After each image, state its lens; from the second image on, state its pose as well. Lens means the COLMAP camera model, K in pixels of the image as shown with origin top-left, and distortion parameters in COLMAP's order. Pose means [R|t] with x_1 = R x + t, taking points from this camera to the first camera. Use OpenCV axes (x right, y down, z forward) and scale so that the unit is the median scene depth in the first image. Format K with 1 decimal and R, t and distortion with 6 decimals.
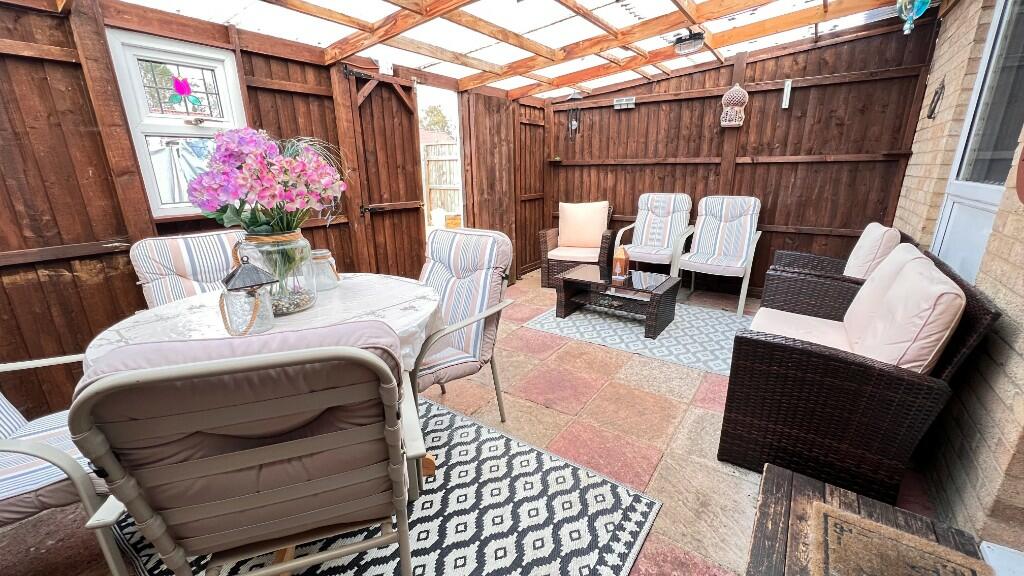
lens RADIAL K [[408.0, 0, 514.0], [0, 408.0, 286.6], [0, 0, 1]] dist [0.003700, -0.000669]
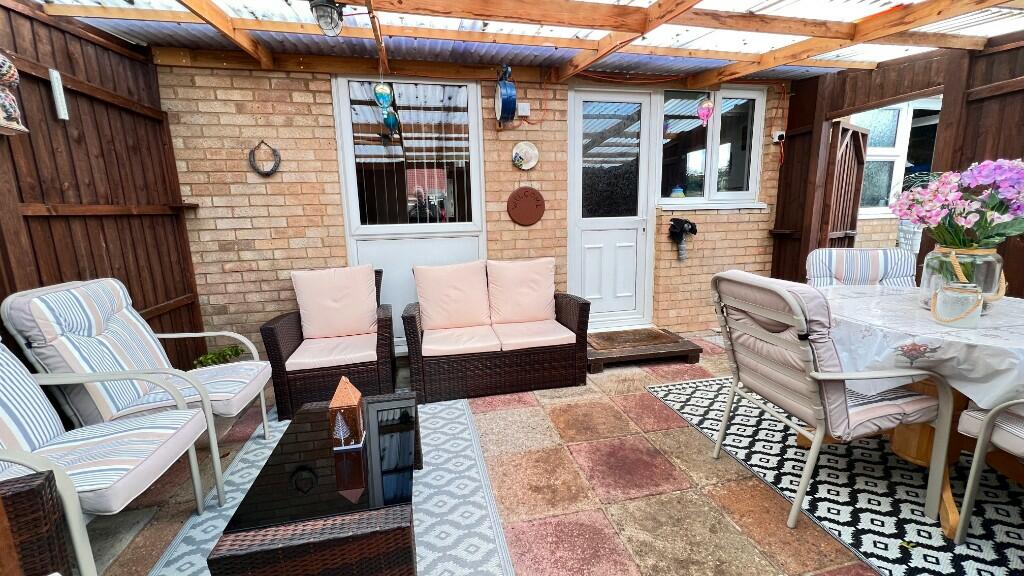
lens RADIAL K [[408.0, 0, 513.7], [0, 408.0, 281.6], [0, 0, 1]] dist [0.003700, -0.000669]
pose [[-0.736882, -0.089535, 0.670066, -0.187901], [0.217528, 0.907070, 0.360424, -0.330937], [-0.640067, 0.411348, -0.648927, 1.147850]]
